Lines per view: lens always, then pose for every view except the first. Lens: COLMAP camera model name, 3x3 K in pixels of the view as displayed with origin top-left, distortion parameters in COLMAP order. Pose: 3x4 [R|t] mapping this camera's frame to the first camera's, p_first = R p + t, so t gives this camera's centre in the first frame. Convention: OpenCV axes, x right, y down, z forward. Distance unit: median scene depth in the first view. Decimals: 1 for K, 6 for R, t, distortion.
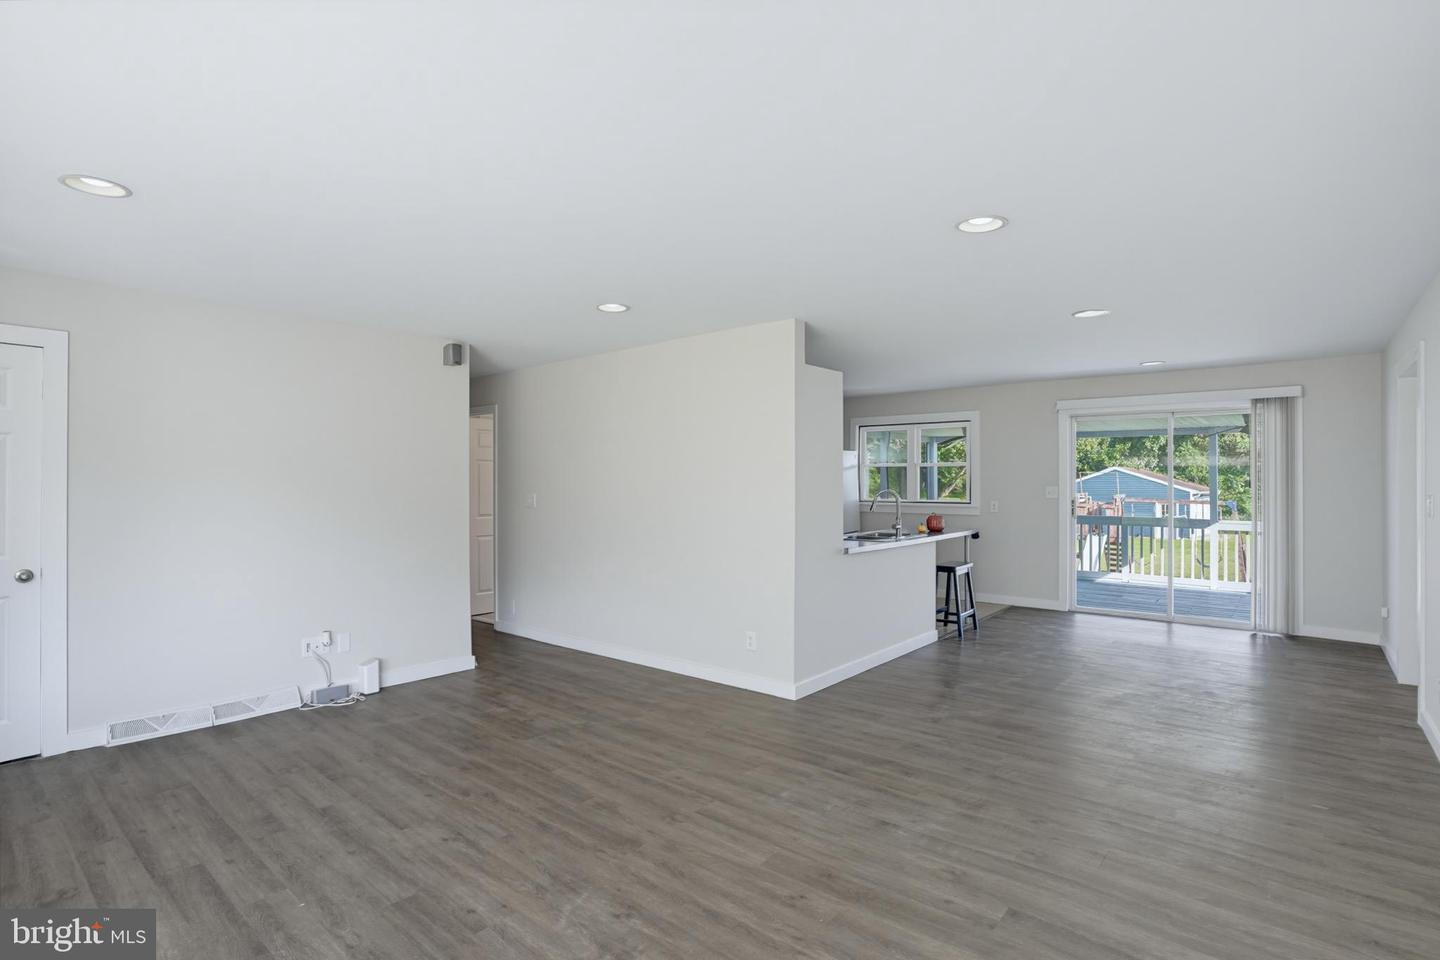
lens RADIAL K [[718.1, 0, 713.9], [0, 718.1, 483.0], [0, 0, 1]] dist [-0.071488, 0.026367]
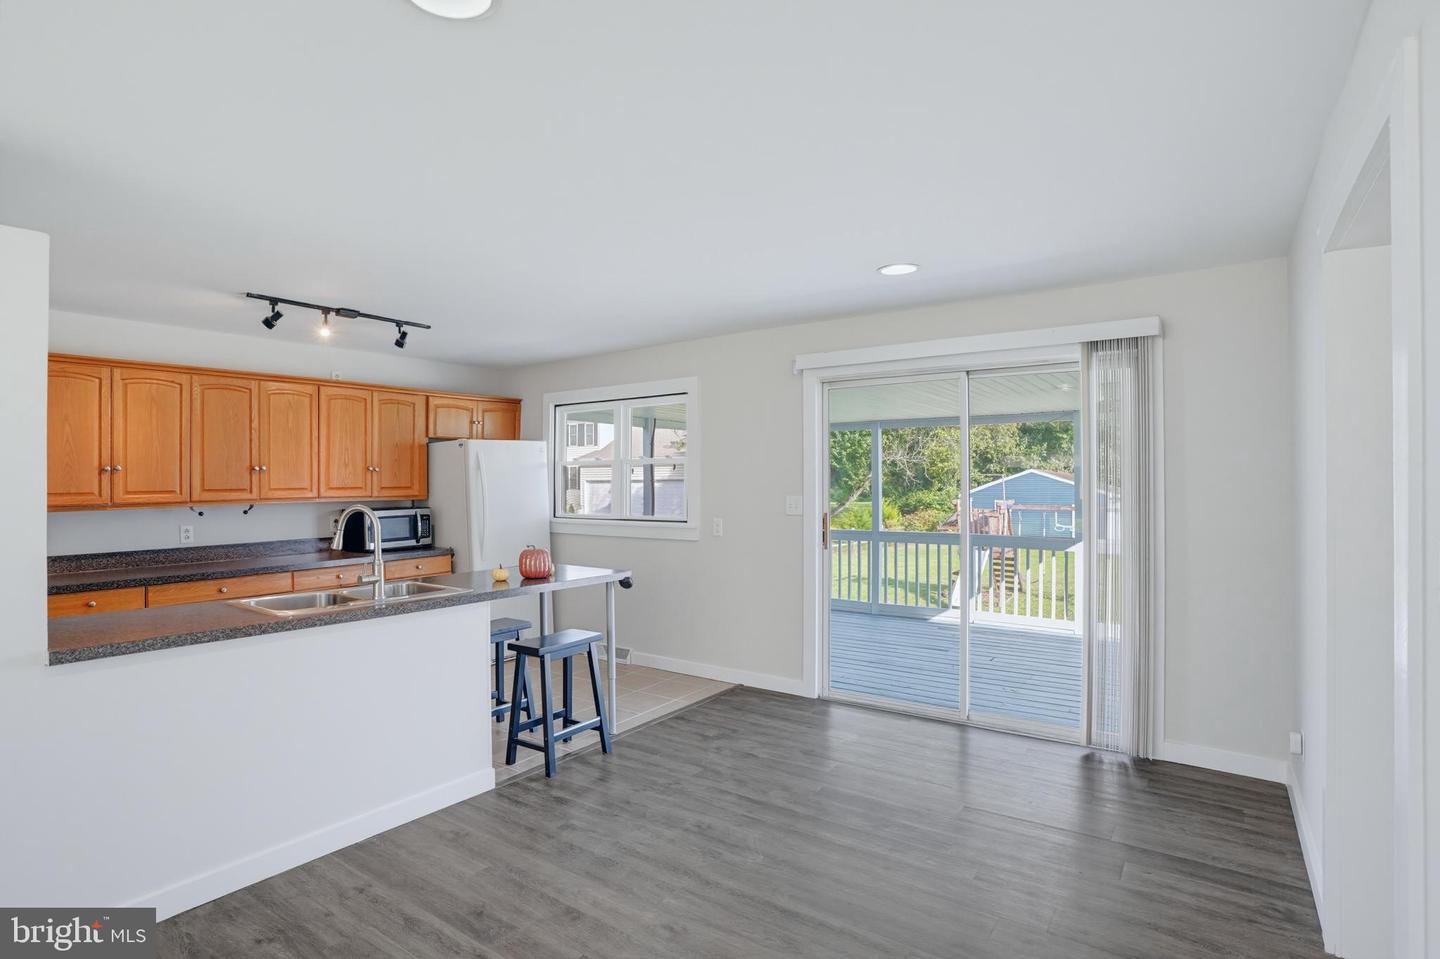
lens RADIAL K [[718.1, 0, 735.4], [0, 718.1, 487.6], [0, 0, 1]] dist [-0.071488, 0.026367]
pose [[0.995564, -0.002875, 0.094043, 0.313250], [0.002700, 0.999994, 0.001996, -0.002971], [-0.094048, -0.001733, 0.995566, 0.322233]]
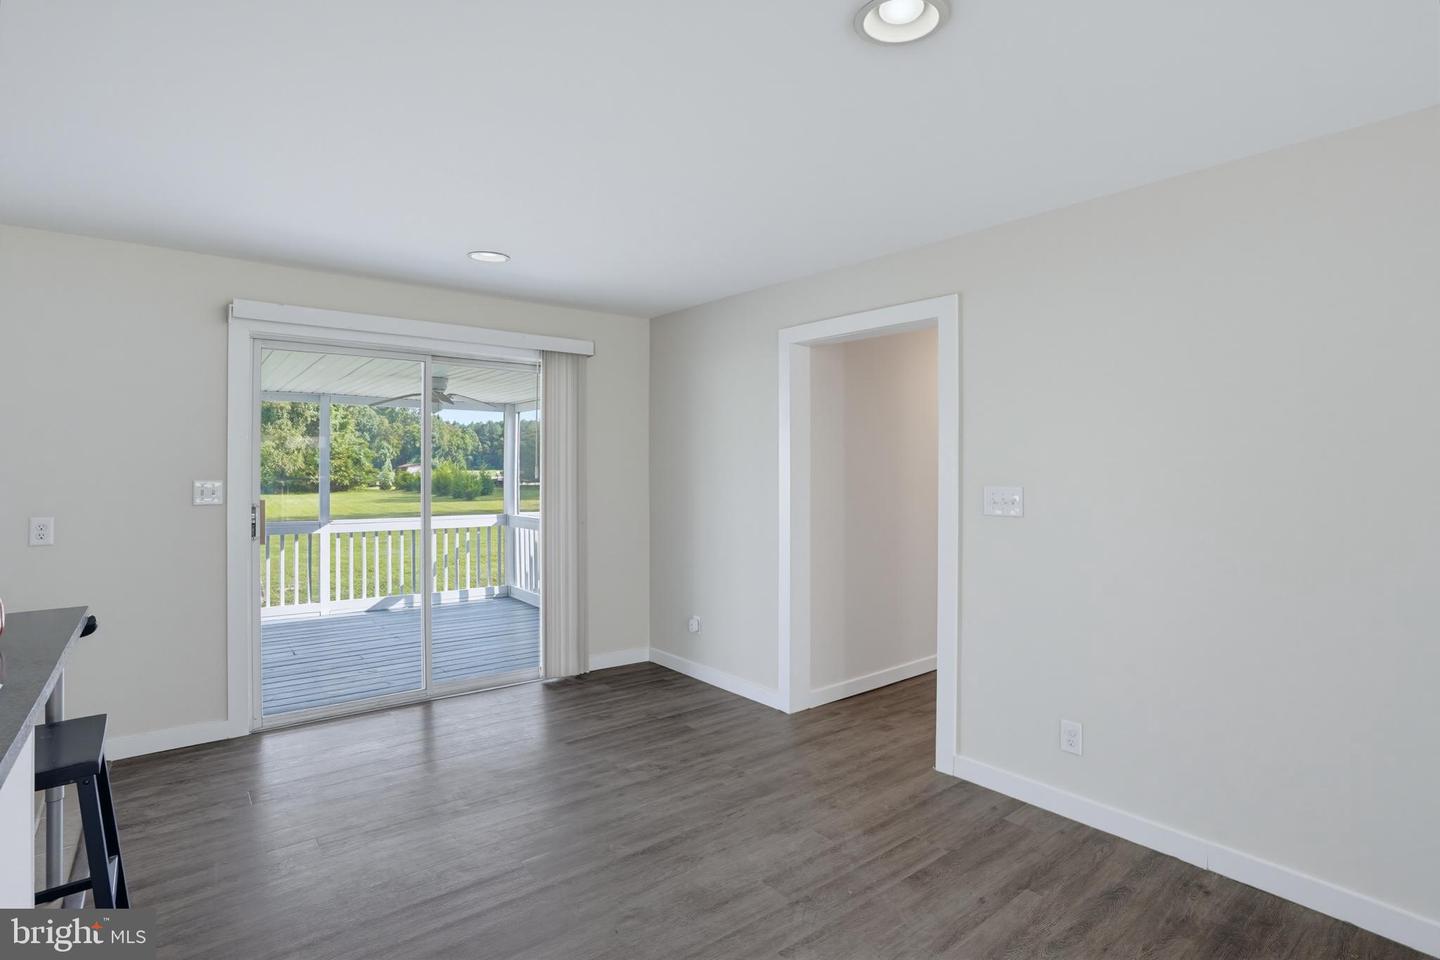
lens RADIAL K [[718.1, 0, 693.4], [0, 718.1, 461.4], [0, 0, 1]] dist [-0.071488, 0.026367]
pose [[0.199450, 0.008869, 0.979868, 0.071300], [0.001561, 0.999955, -0.009369, -0.001473], [-0.979907, 0.003398, 0.199428, 0.506684]]
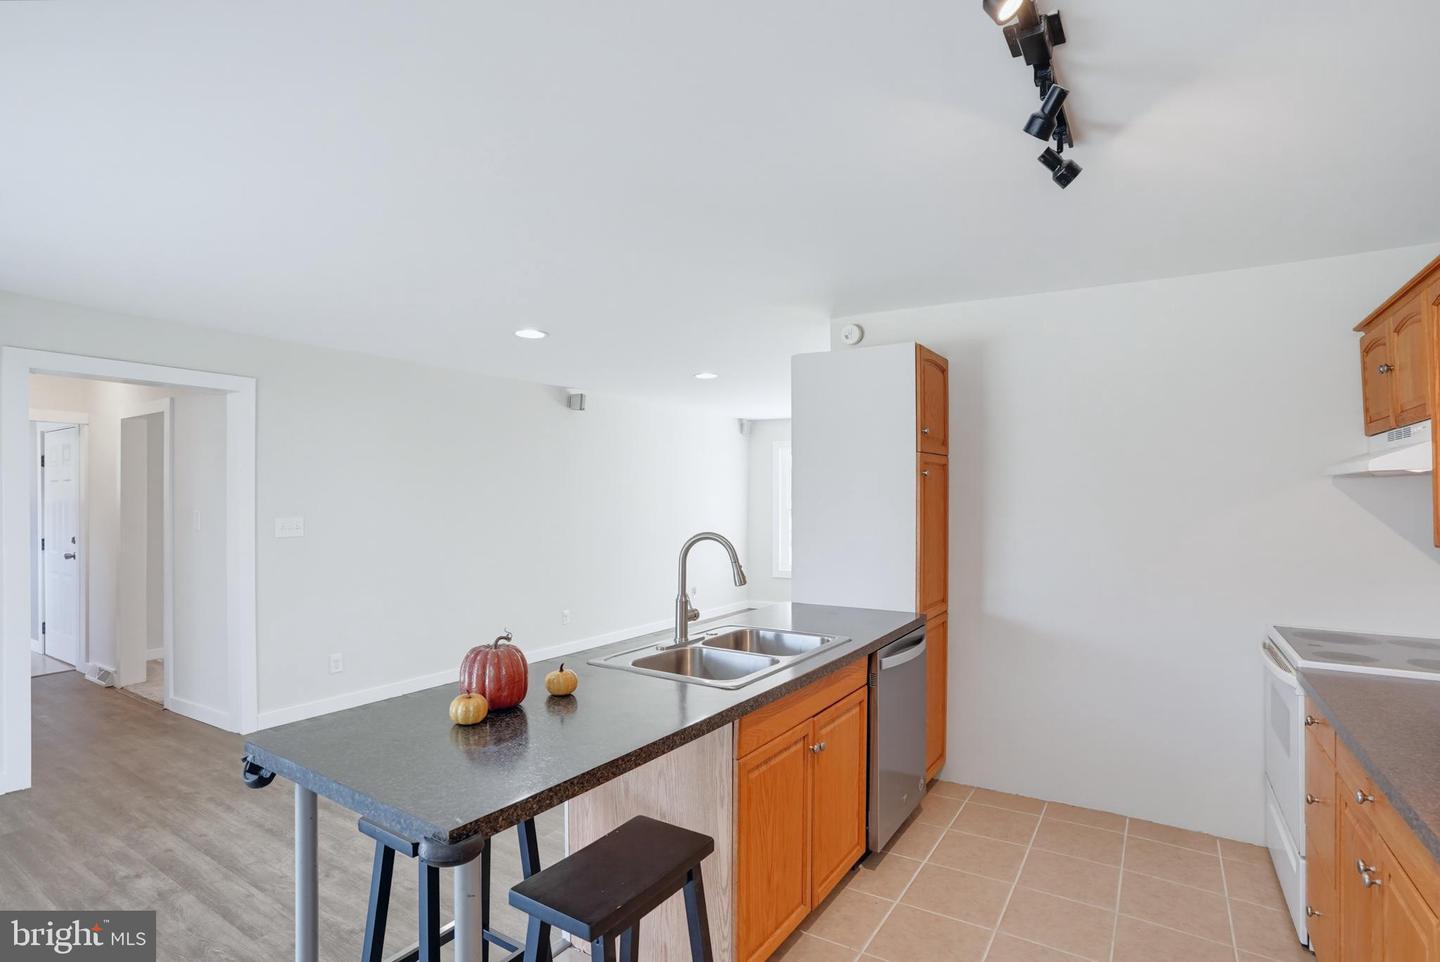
lens RADIAL K [[718.1, 0, 722.8], [0, 718.1, 476.9], [0, 0, 1]] dist [-0.071488, 0.026367]
pose [[-0.992503, -0.001605, -0.122209, 0.189150], [0.000020, 0.999912, -0.013291, -0.015046], [0.122220, -0.013193, -0.992415, 0.977840]]
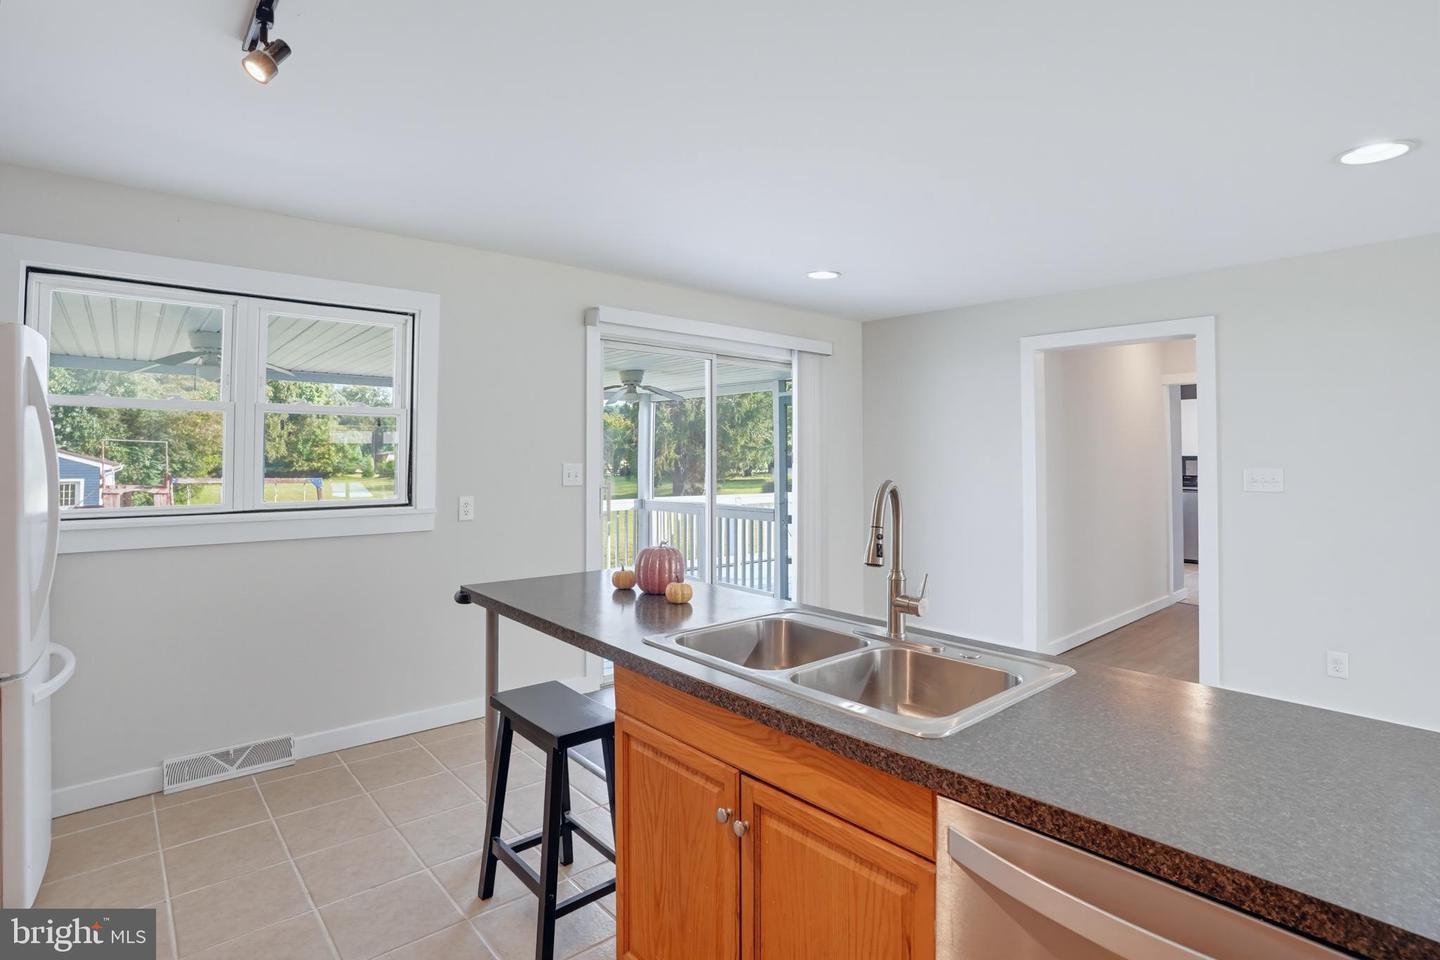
lens RADIAL K [[718.1, 0, 712.5], [0, 718.1, 454.4], [0, 0, 1]] dist [-0.071488, 0.026367]
pose [[0.153537, 0.001231, 0.988142, -0.037900], [0.001097, 0.999998, -0.001416, -0.001029], [-0.988142, 0.001302, 0.153535, 0.698248]]
